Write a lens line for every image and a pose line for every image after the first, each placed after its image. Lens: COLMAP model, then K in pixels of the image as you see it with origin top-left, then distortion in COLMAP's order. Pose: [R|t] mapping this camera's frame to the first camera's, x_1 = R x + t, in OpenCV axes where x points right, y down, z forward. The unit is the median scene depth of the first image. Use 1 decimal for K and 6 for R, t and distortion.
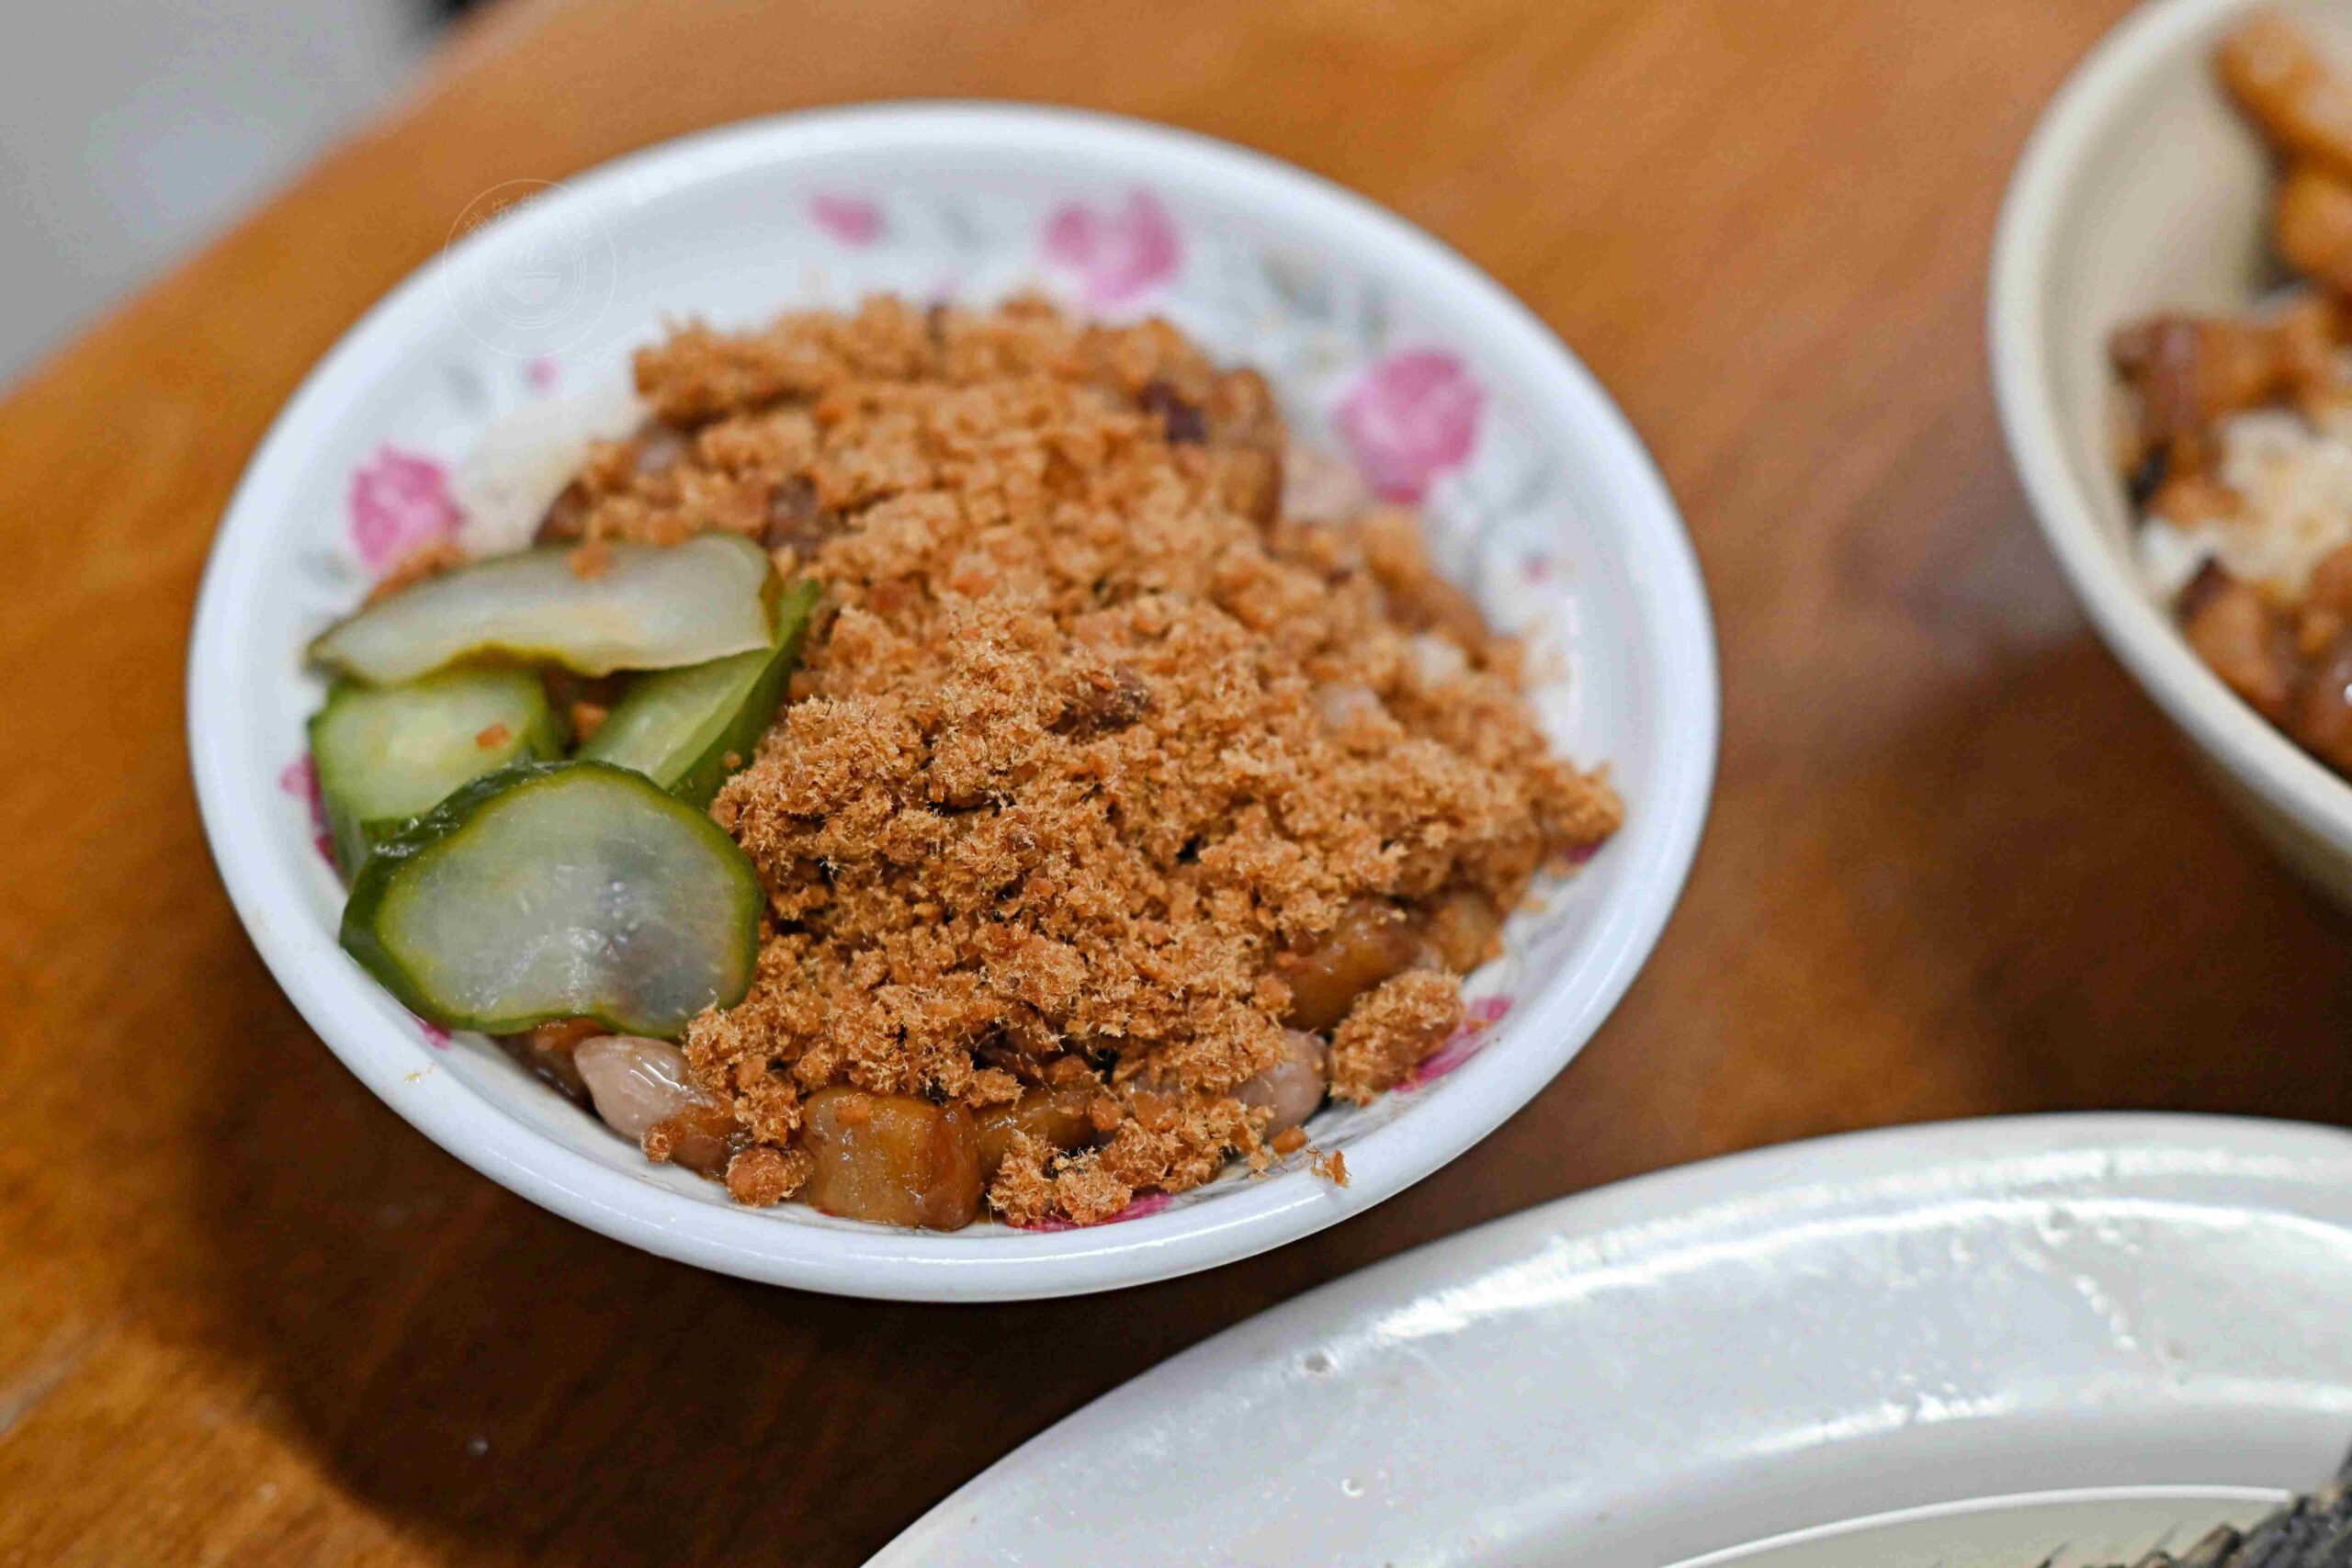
lens RADIAL K [[5075.4, 0, 1176.0], [0, 5075.4, 784.0], [0, 0, 1]] dist [-0.005380, -0.298680]
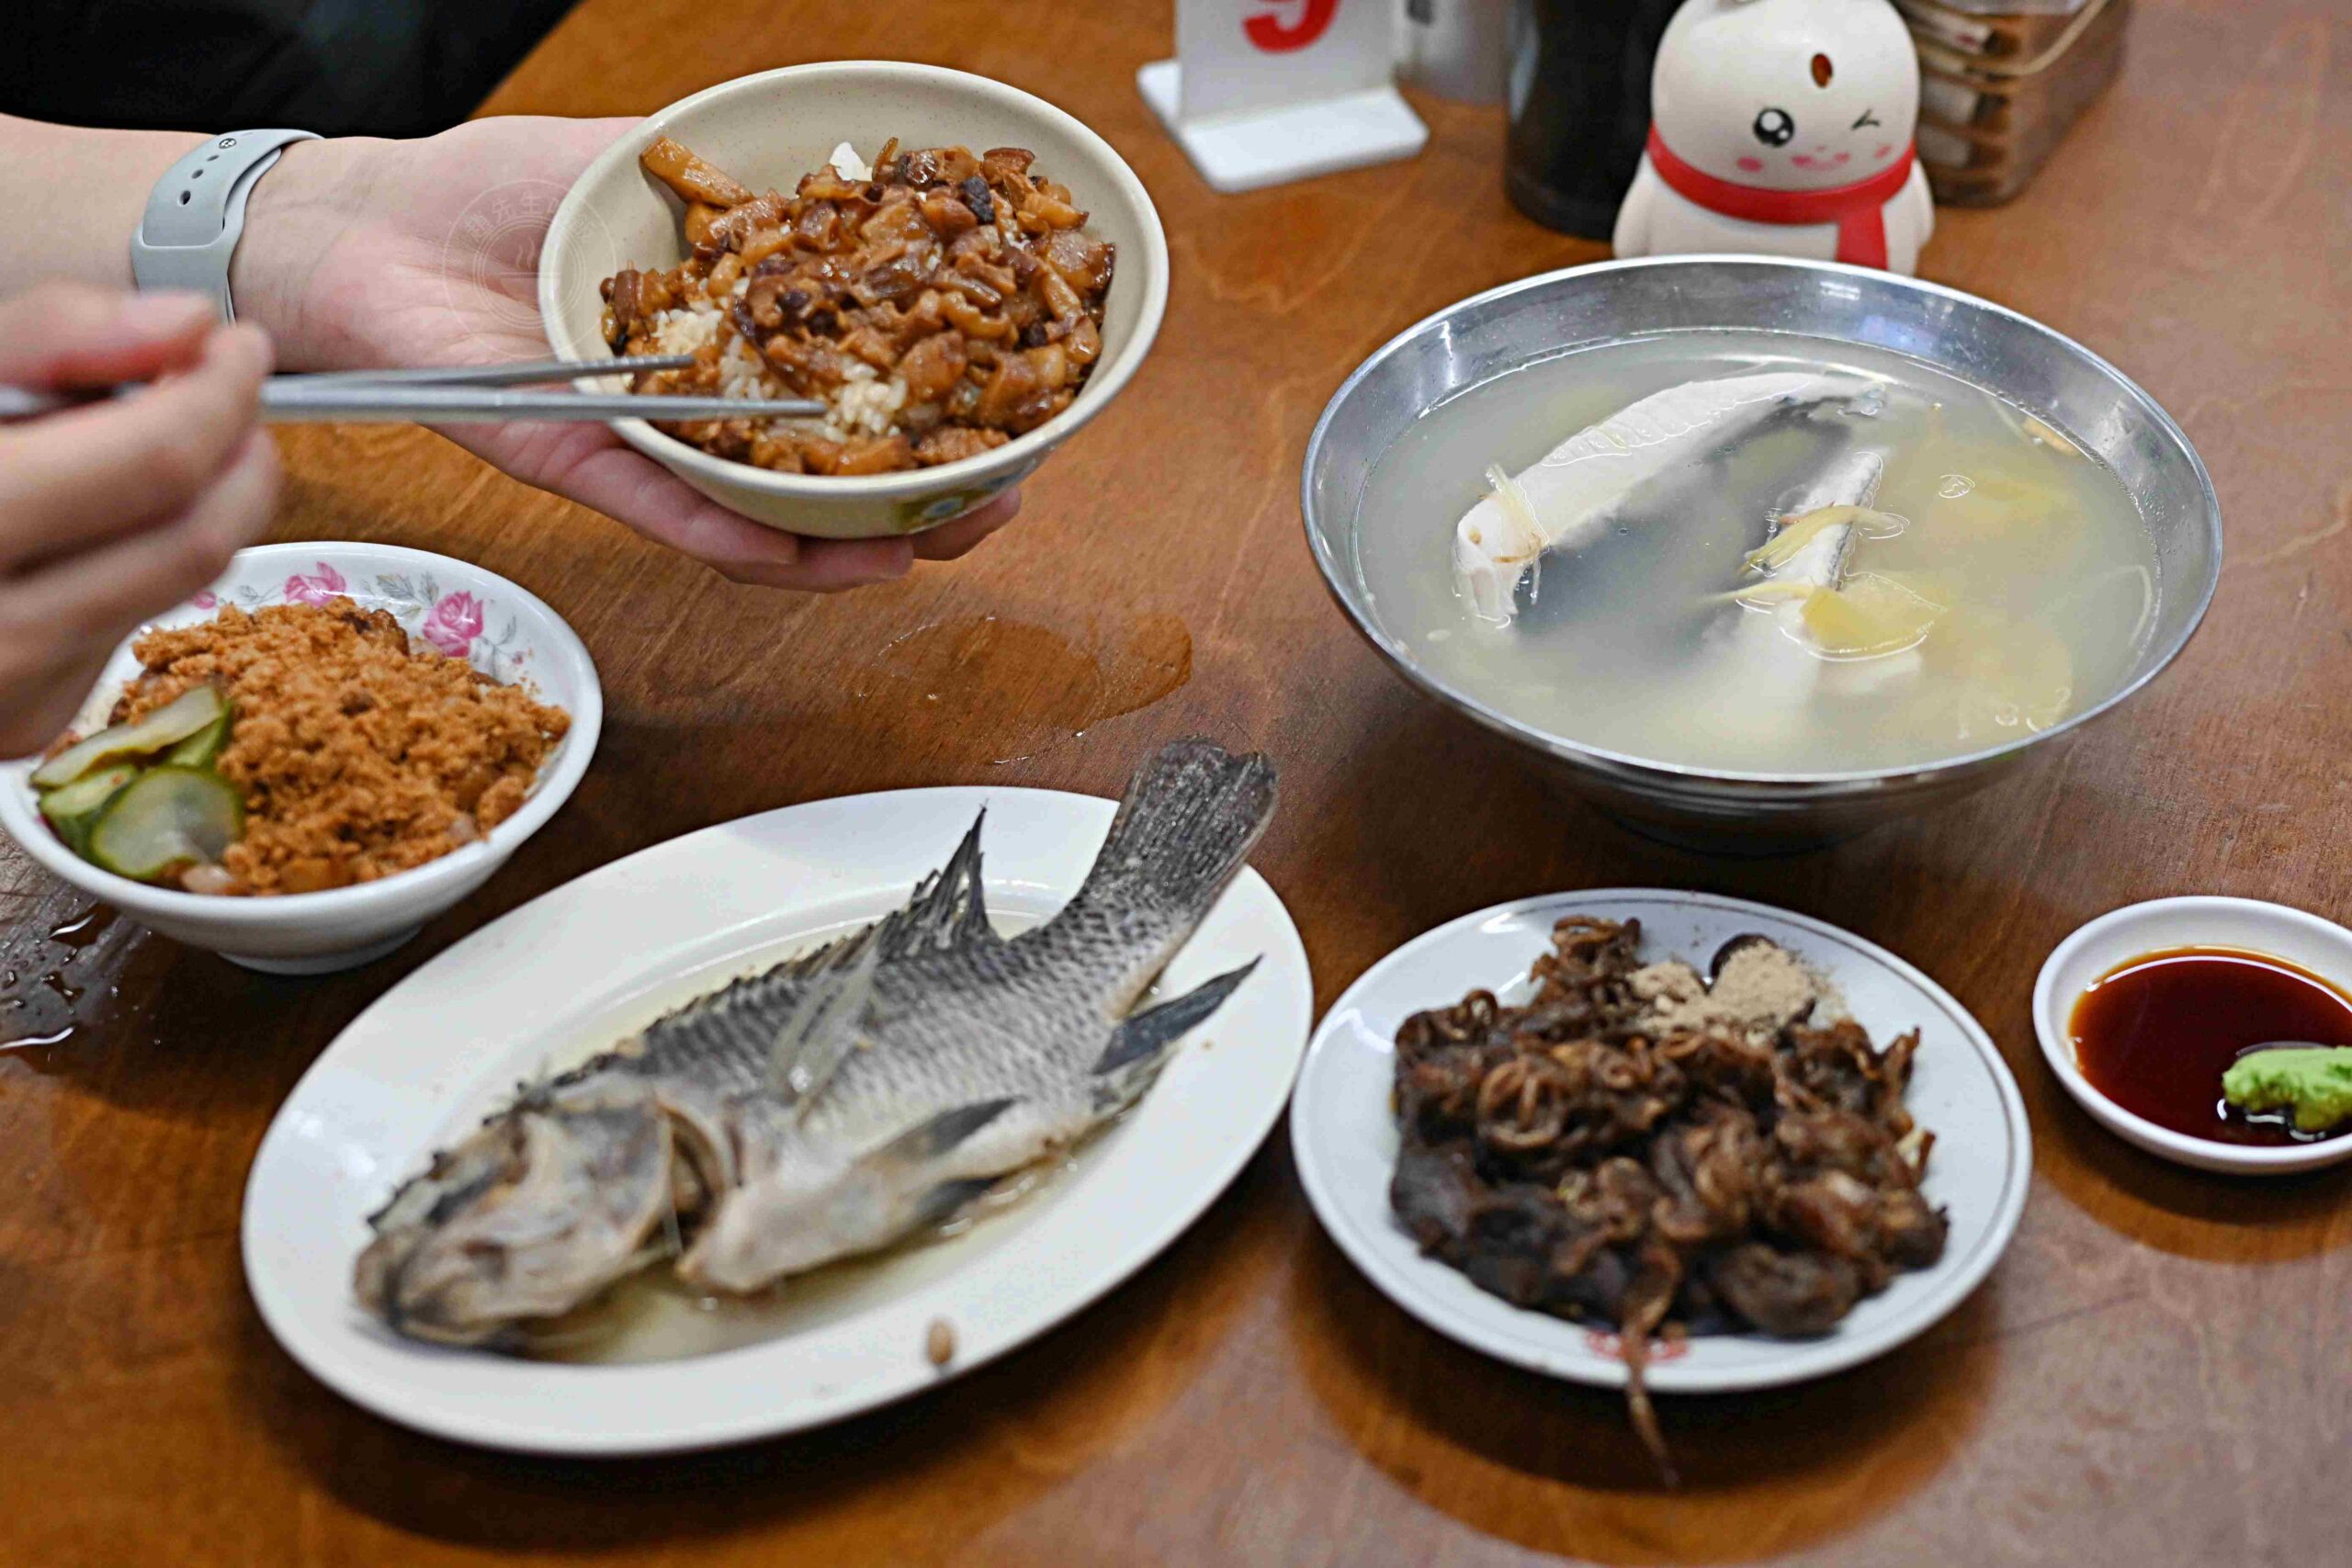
lens RADIAL K [[5075.4, 0, 1176.0], [0, 5075.4, 784.0], [0, 0, 1]] dist [-0.005380, -0.298680]
pose [[0.955281, -0.215134, 0.202870, -0.147213], [0.254597, 0.947338, -0.194244, 0.622036], [-0.150398, 0.237207, 0.959746, -1.499871]]
